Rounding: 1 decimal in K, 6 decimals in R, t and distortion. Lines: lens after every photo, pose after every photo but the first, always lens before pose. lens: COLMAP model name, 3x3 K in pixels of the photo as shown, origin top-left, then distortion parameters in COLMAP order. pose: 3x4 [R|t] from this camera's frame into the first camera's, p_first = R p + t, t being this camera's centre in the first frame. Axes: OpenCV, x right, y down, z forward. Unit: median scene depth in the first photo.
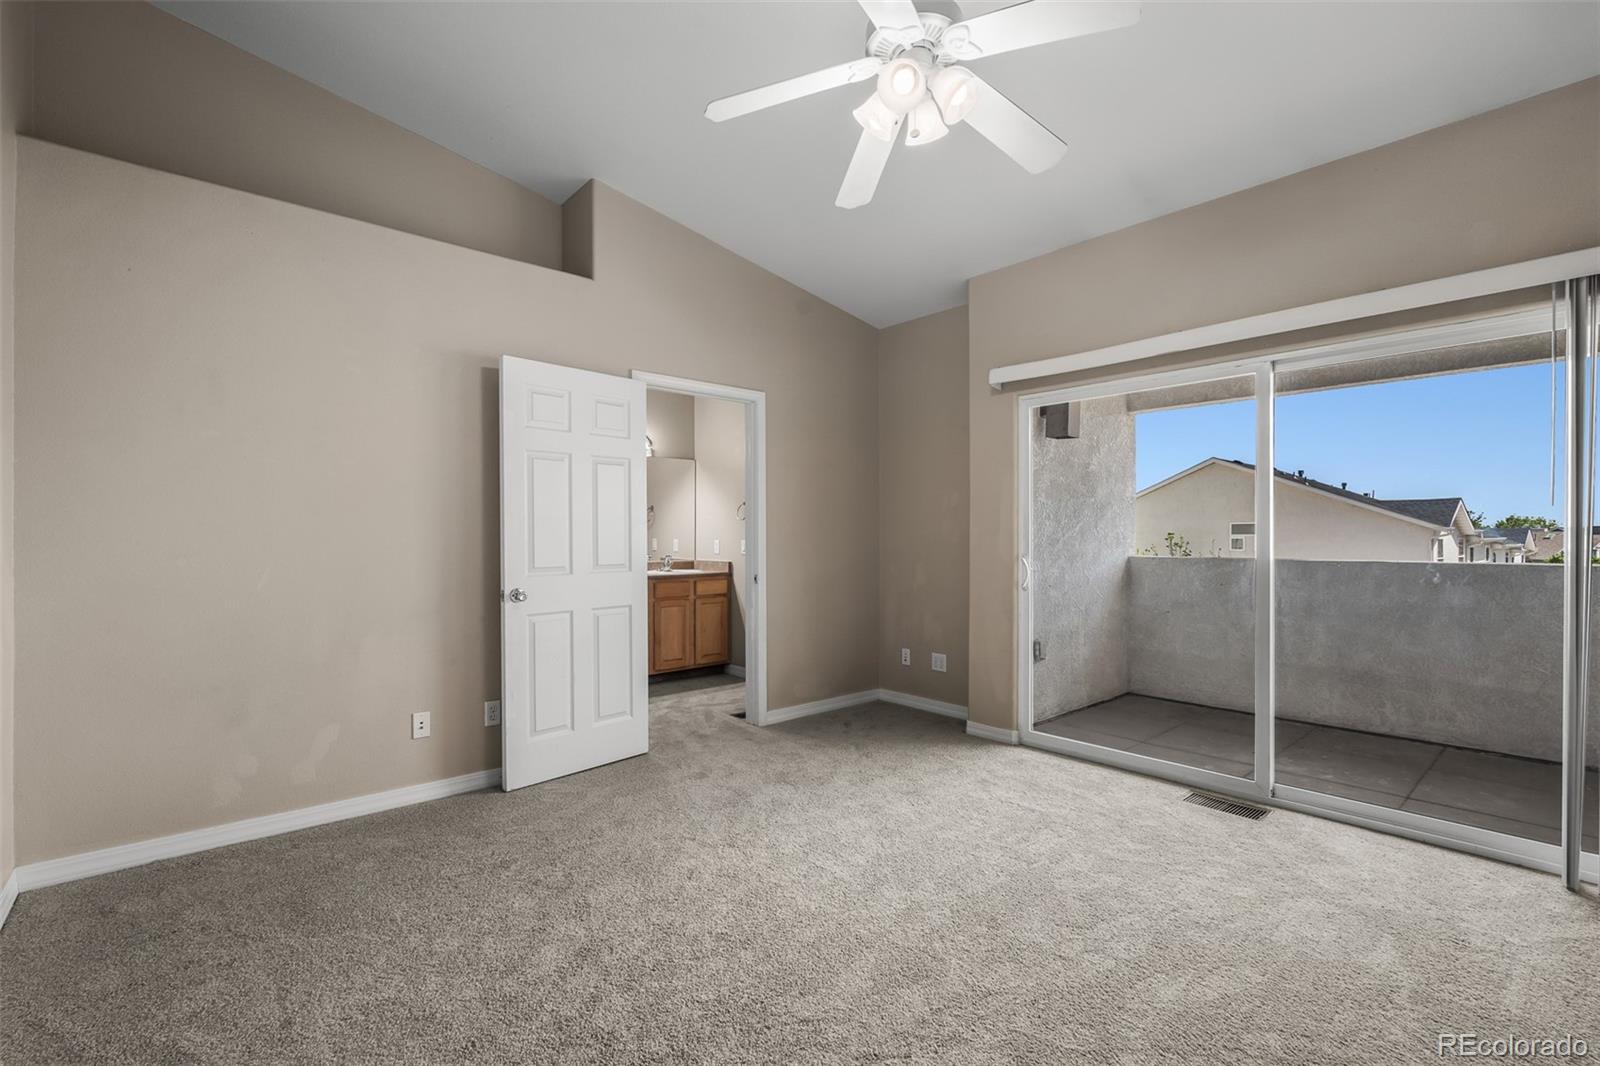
lens RADIAL K [[717.9, 0, 809.3], [0, 717.9, 531.9], [0, 0, 1]] dist [-0.004133, -0.000211]
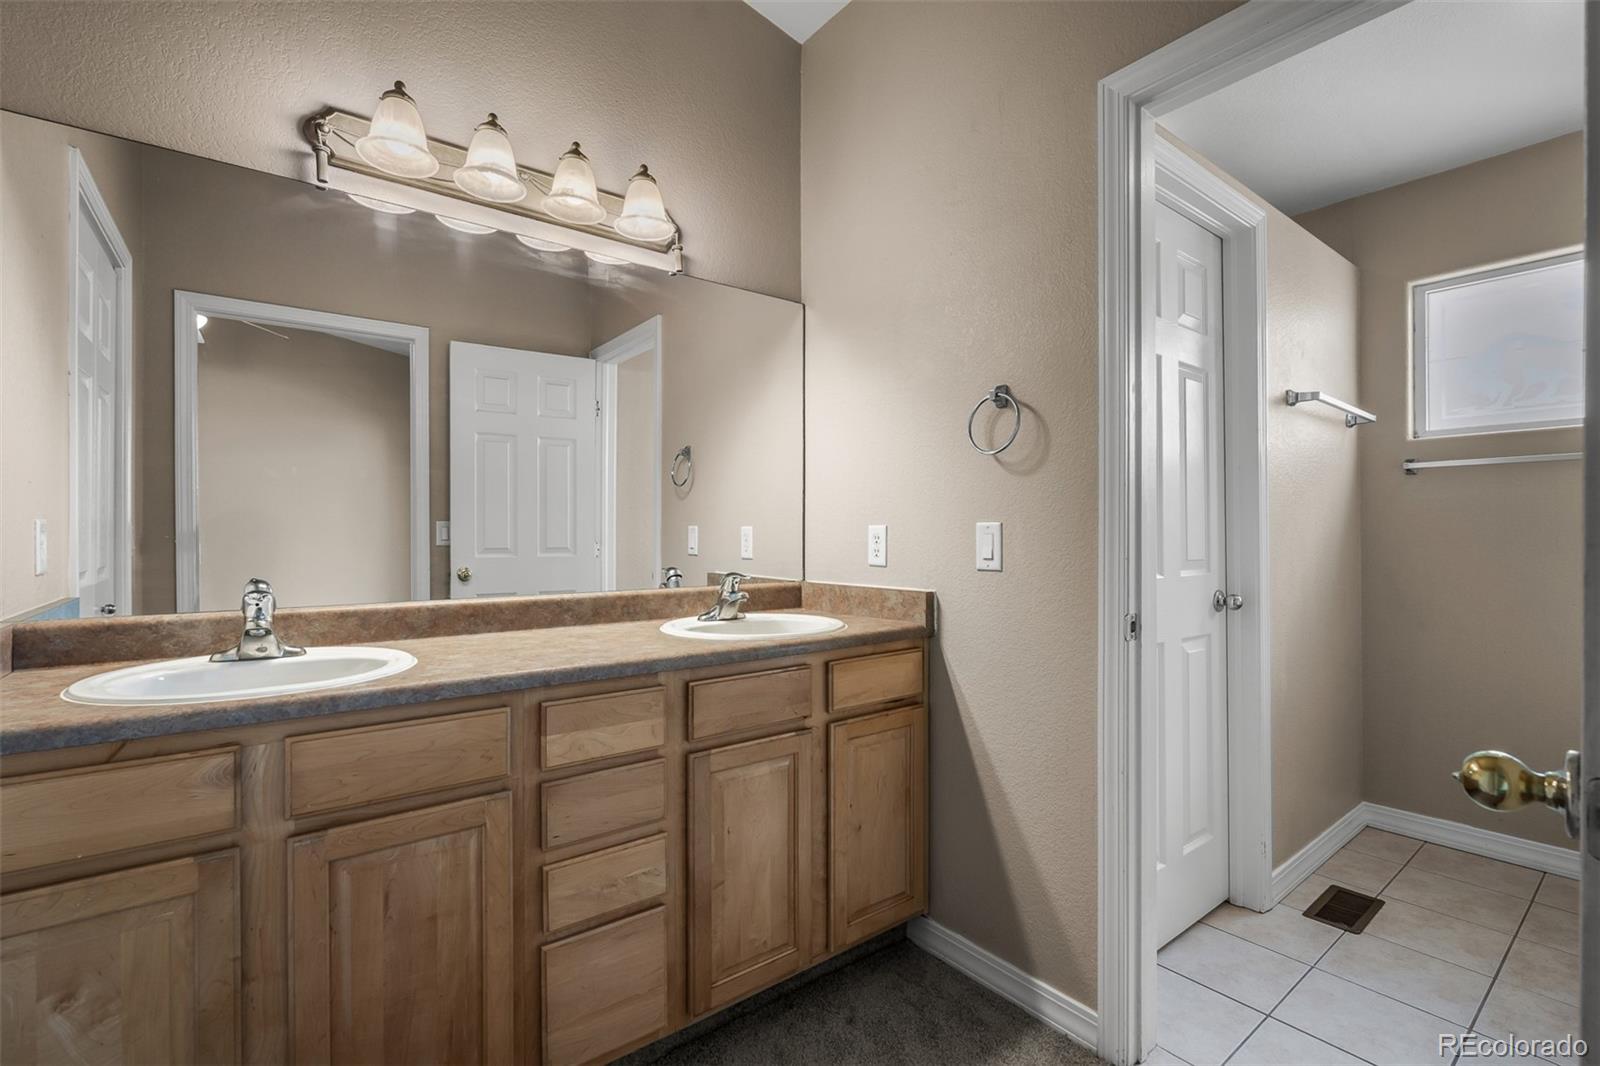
lens RADIAL K [[717.9, 0, 797.6], [0, 717.9, 523.5], [0, 0, 1]] dist [-0.004133, -0.000211]
pose [[0.997707, -0.003391, -0.067589, -0.151764], [0.002916, 0.999970, -0.007131, 0.013841], [0.067612, 0.006918, 0.997688, 0.708068]]
